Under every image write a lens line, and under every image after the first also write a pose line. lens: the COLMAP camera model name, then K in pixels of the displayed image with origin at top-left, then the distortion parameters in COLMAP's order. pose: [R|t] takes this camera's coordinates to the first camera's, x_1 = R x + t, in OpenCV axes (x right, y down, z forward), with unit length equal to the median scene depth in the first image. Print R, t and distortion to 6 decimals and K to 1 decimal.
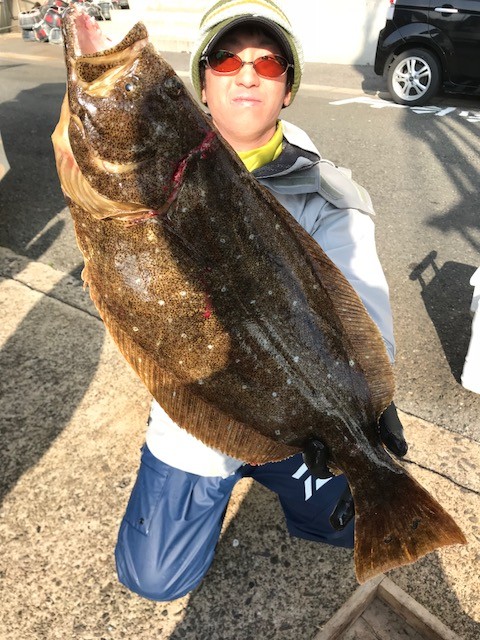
lens RADIAL K [[521.7, 0, 240.1], [0, 521.7, 320.1], [0, 0, 1]] dist [0.001135, 0.000662]
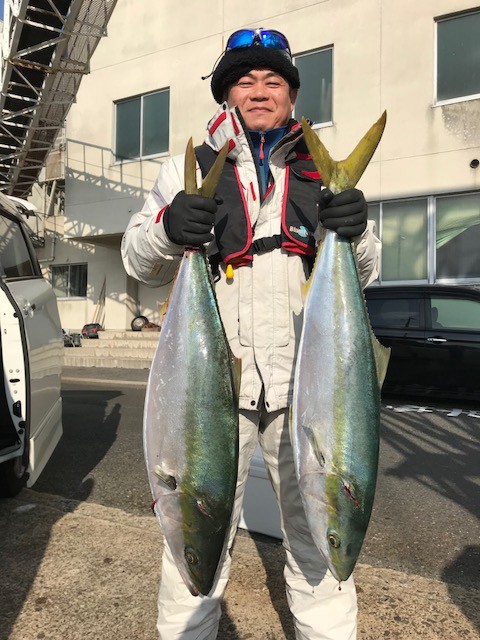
lens RADIAL K [[521.7, 0, 239.9], [0, 521.7, 320.0], [0, 0, 1]] dist [0.001135, 0.000662]
pose [[0.991209, 0.005781, 0.132182, -0.271666], [0.067821, 0.835608, -0.545124, 0.277940], [-0.113603, 0.549296, 0.827869, -0.336548]]
